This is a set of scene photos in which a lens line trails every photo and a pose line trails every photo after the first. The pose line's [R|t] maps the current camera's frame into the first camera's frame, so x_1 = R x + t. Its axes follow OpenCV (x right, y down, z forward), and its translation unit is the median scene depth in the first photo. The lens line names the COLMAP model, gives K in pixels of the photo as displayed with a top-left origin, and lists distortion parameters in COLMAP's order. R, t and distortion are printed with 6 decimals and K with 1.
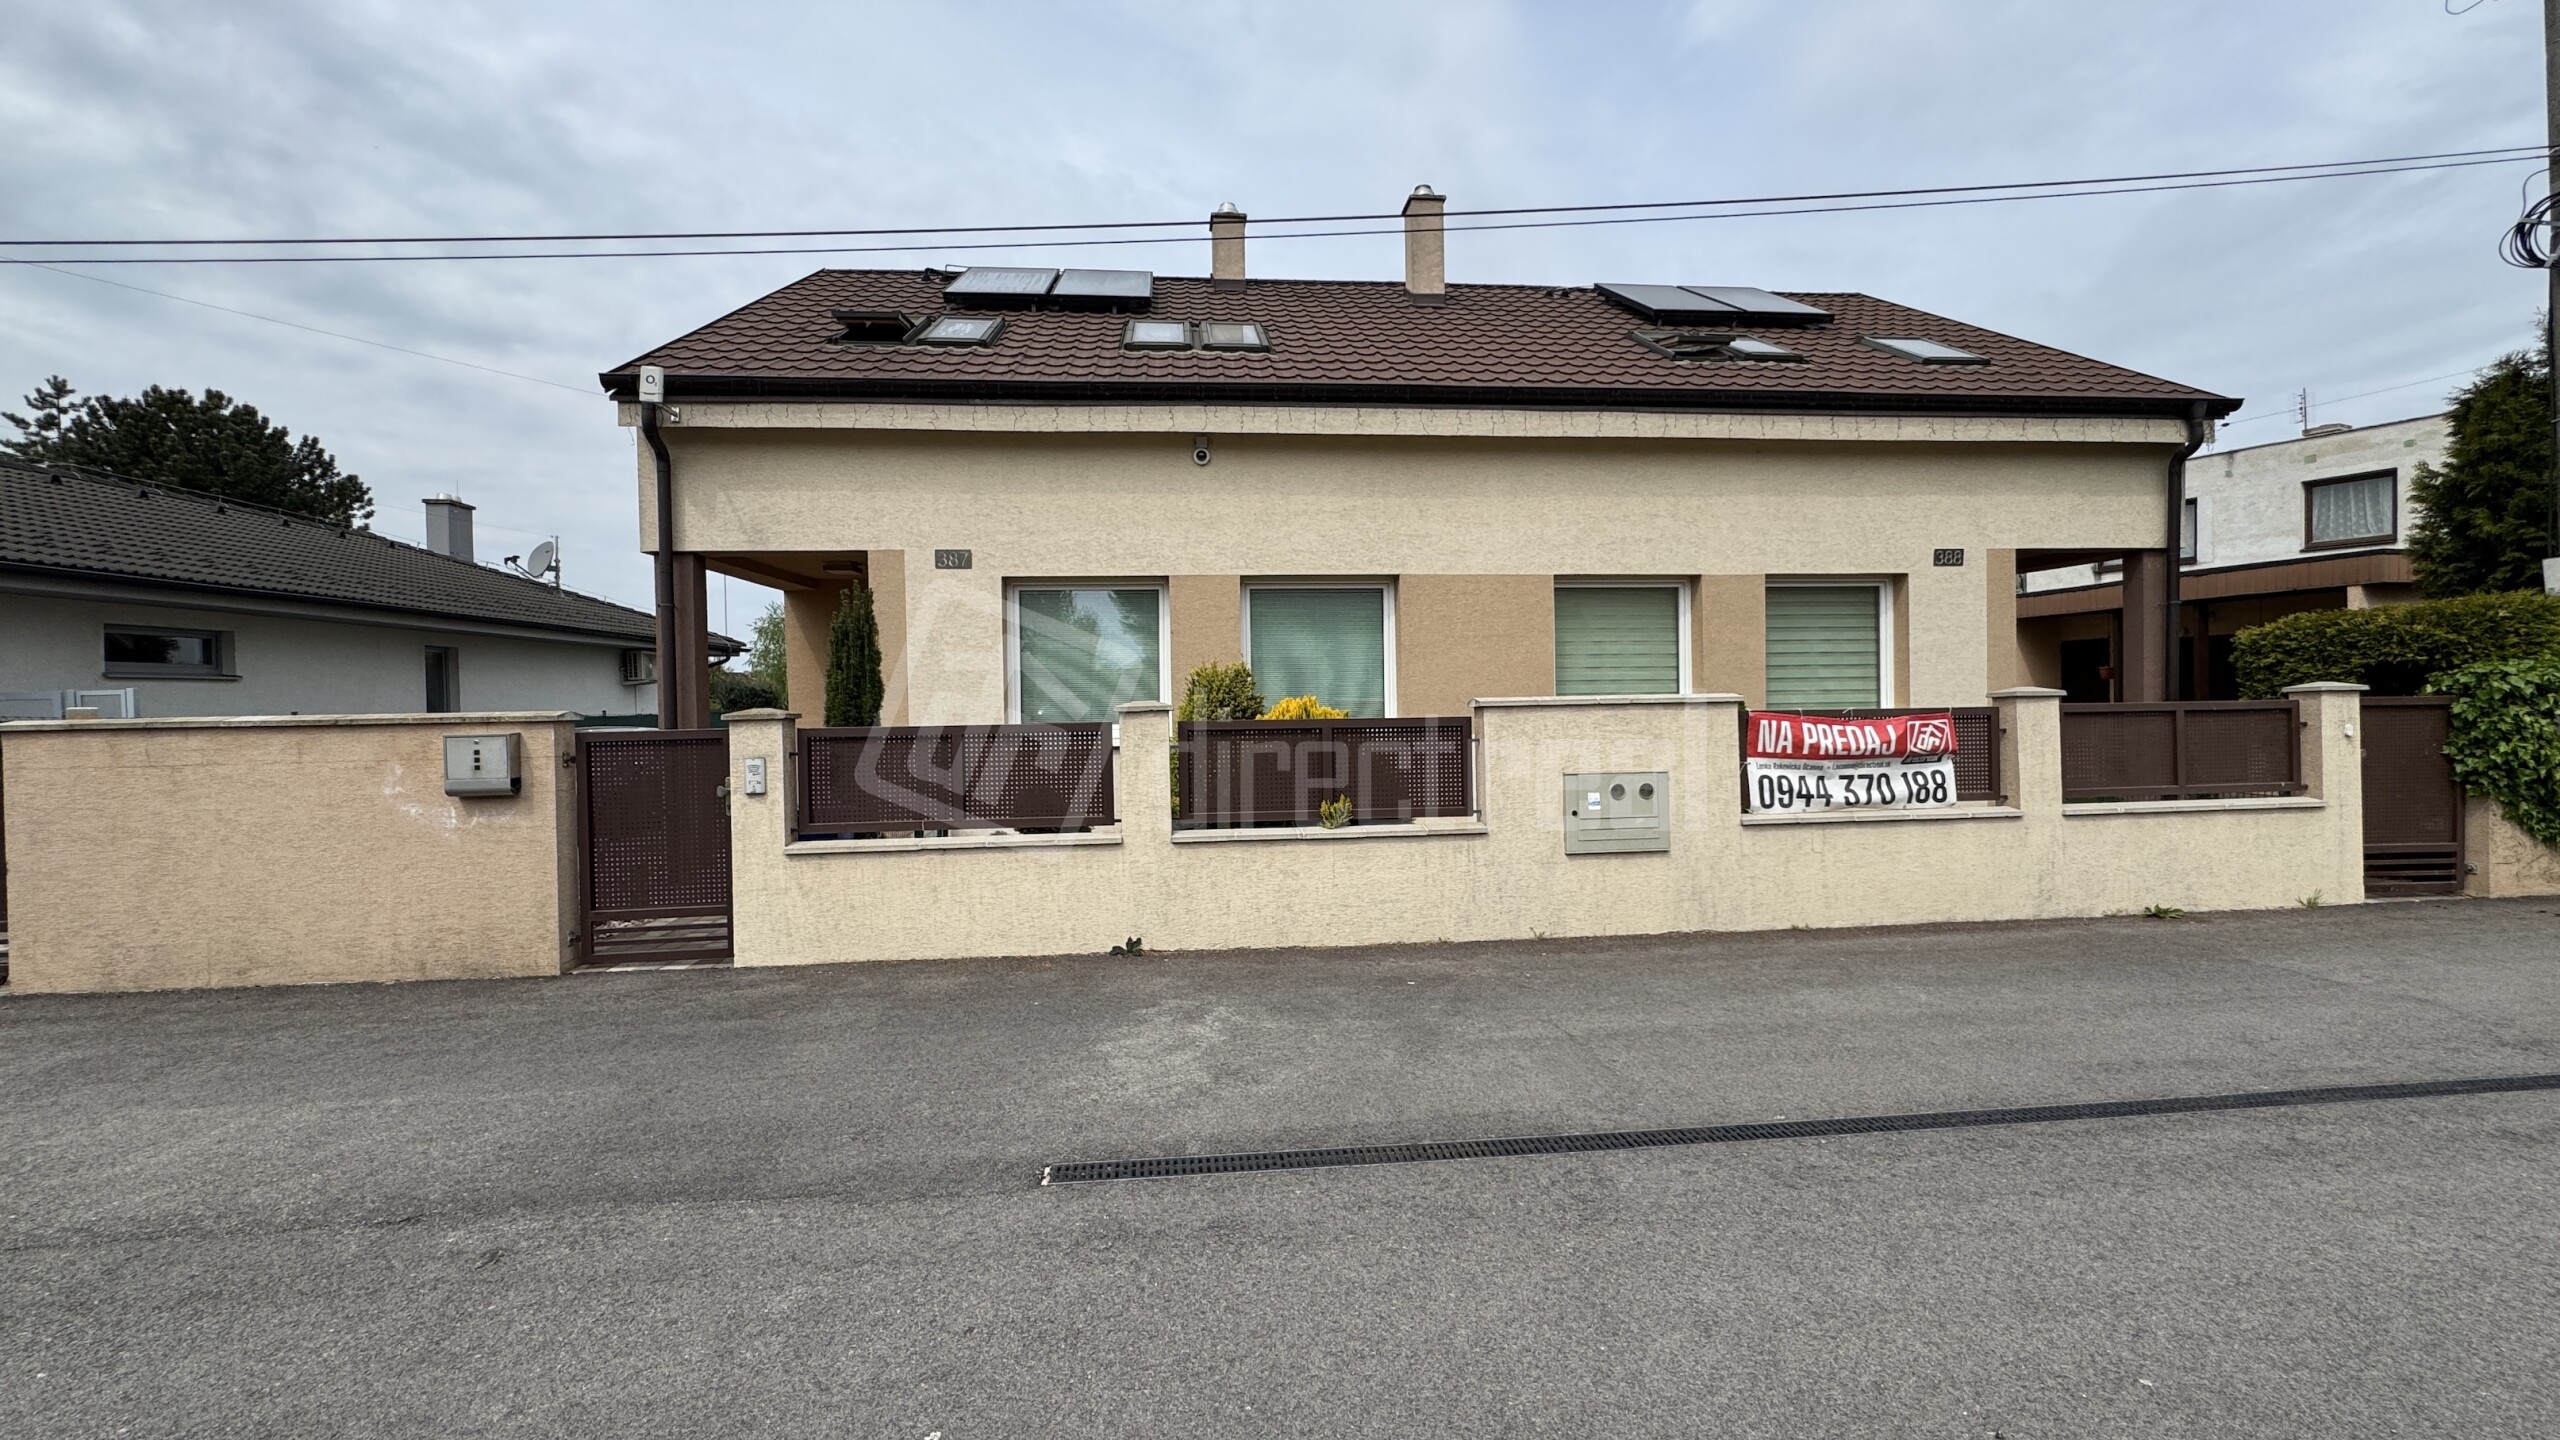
lens RADIAL K [[1026.0, 0, 1280.8], [0, 1026.0, 710.5], [0, 0, 1]] dist [-0.006340, 0.001279]
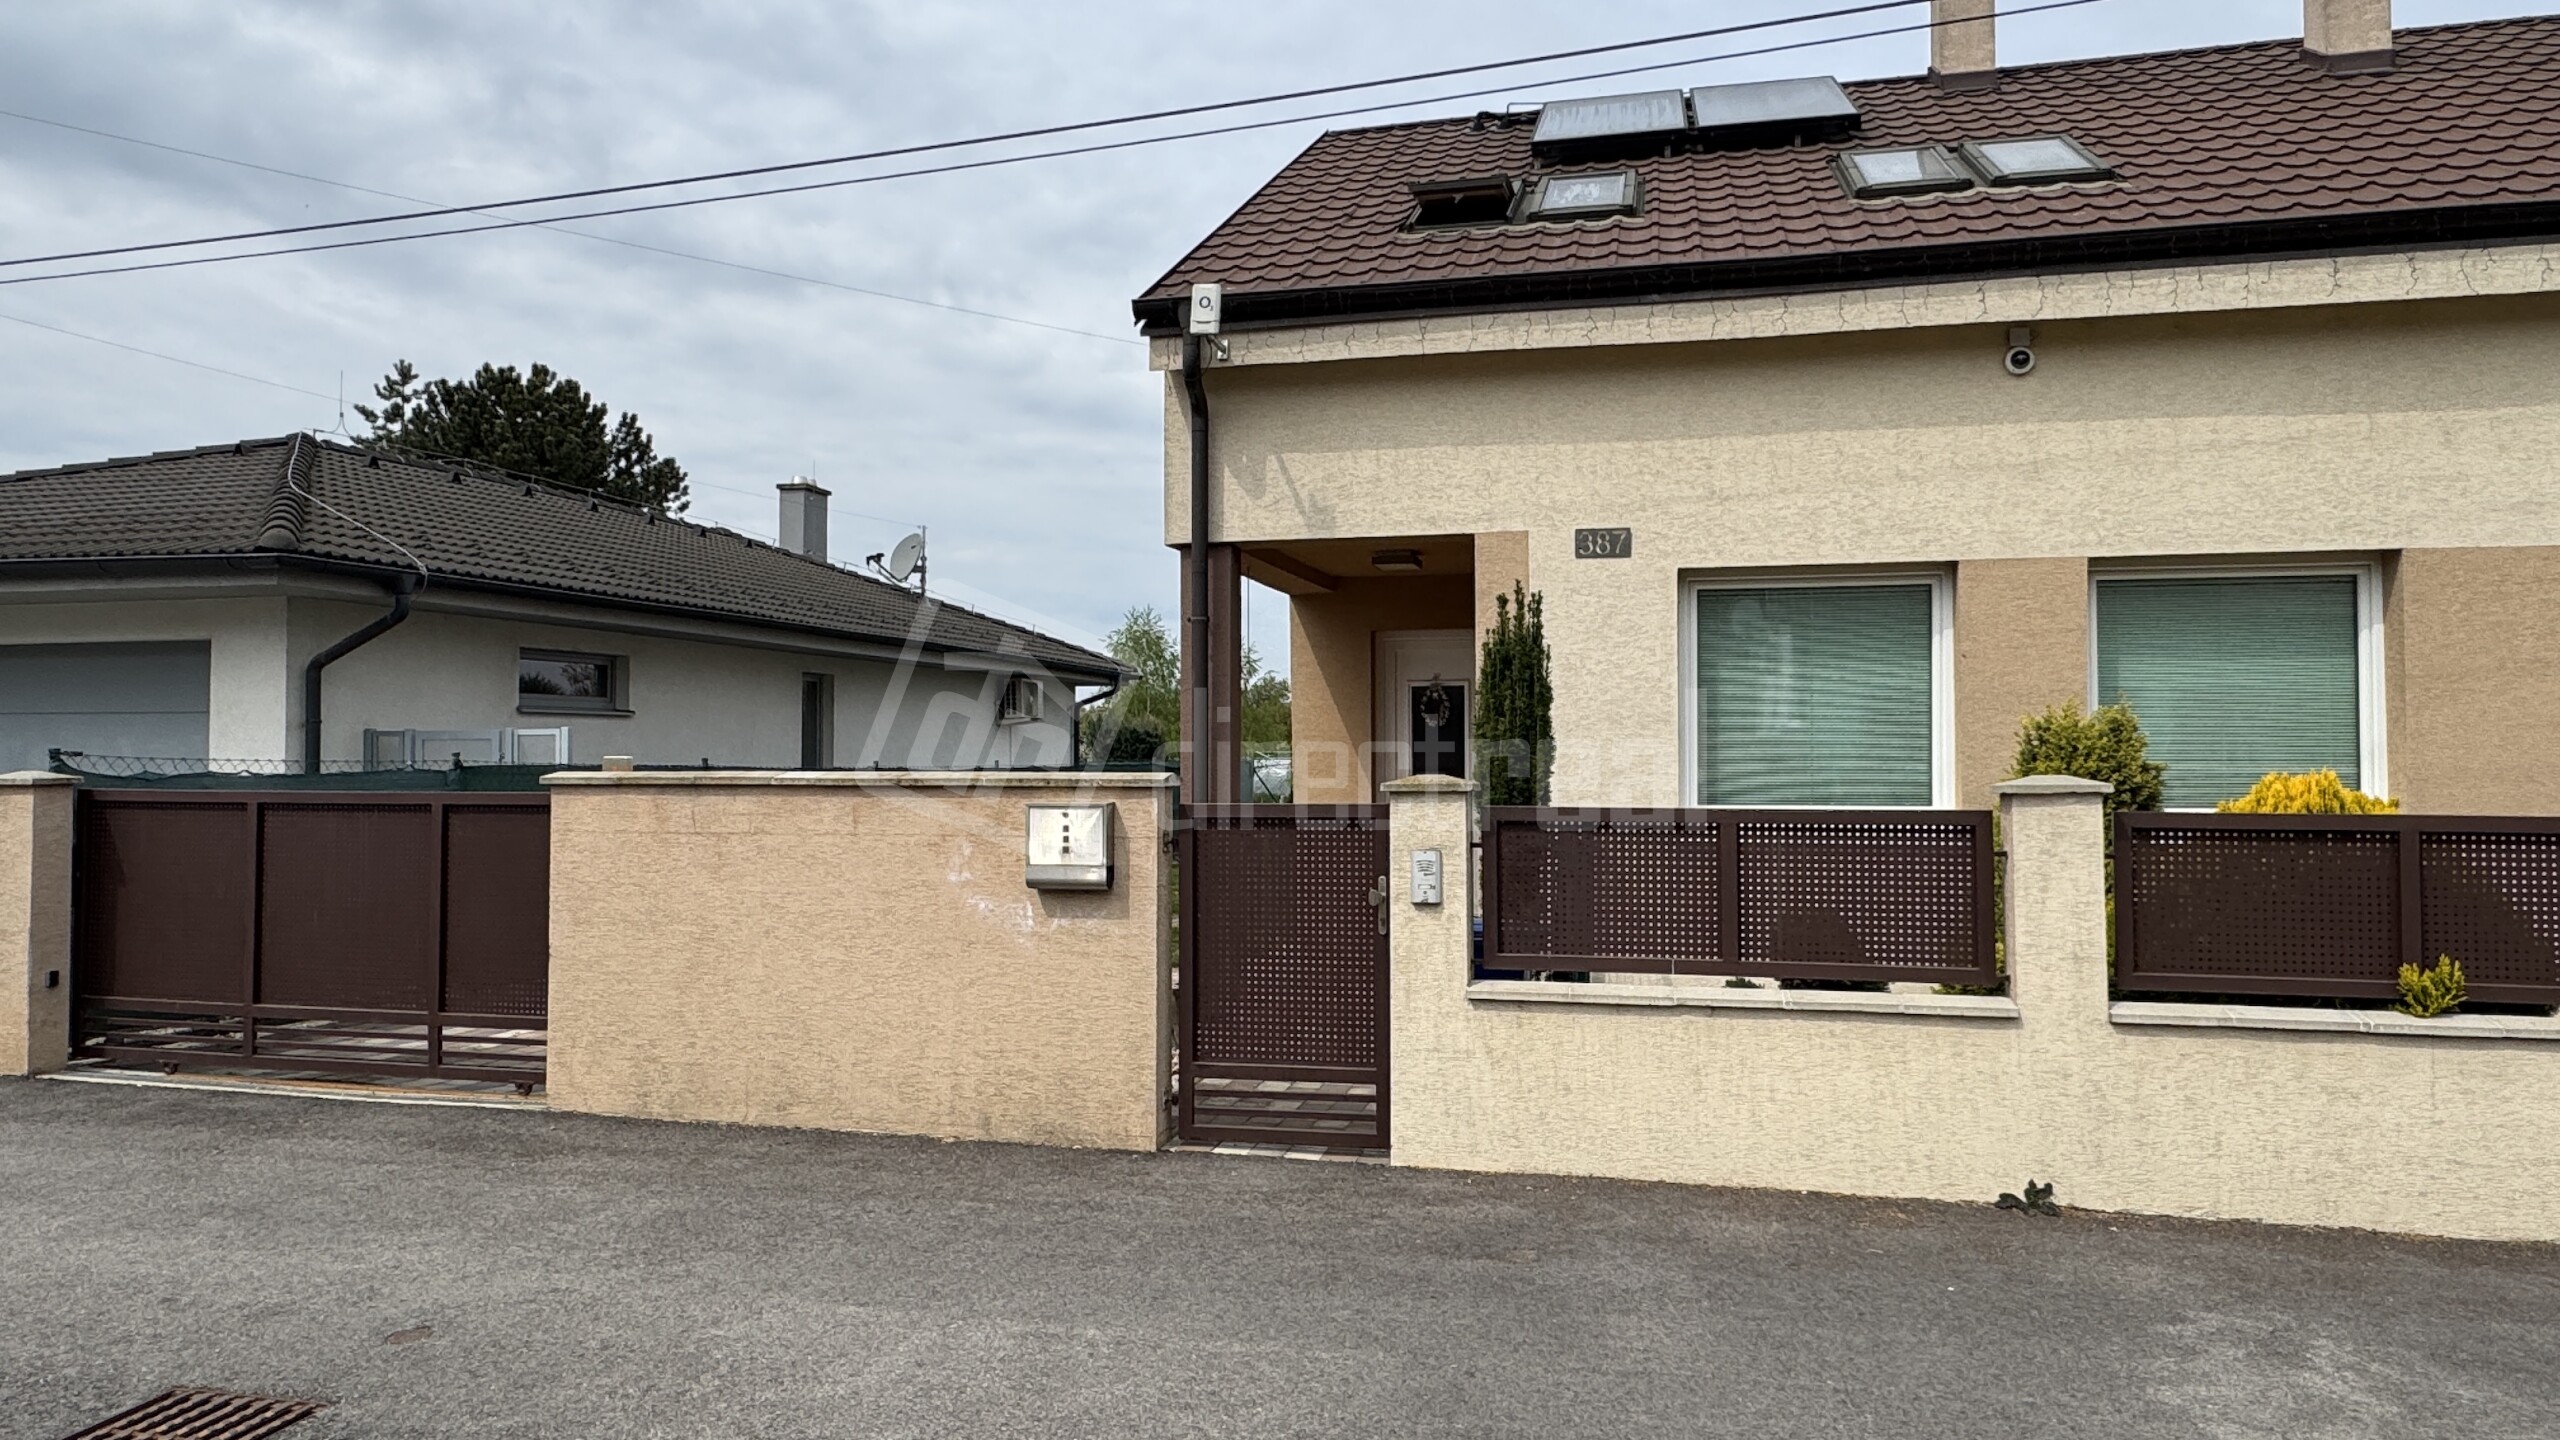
lens RADIAL K [[1578.2, 0, 1281.2], [0, 1578.2, 699.2], [0, 0, 1]] dist [-0.005084, -0.000295]
pose [[0.942143, 0.005627, -0.335164, -0.177094], [-0.020175, 0.998998, -0.039941, -0.005657], [0.334603, 0.044392, 0.941313, 0.001291]]
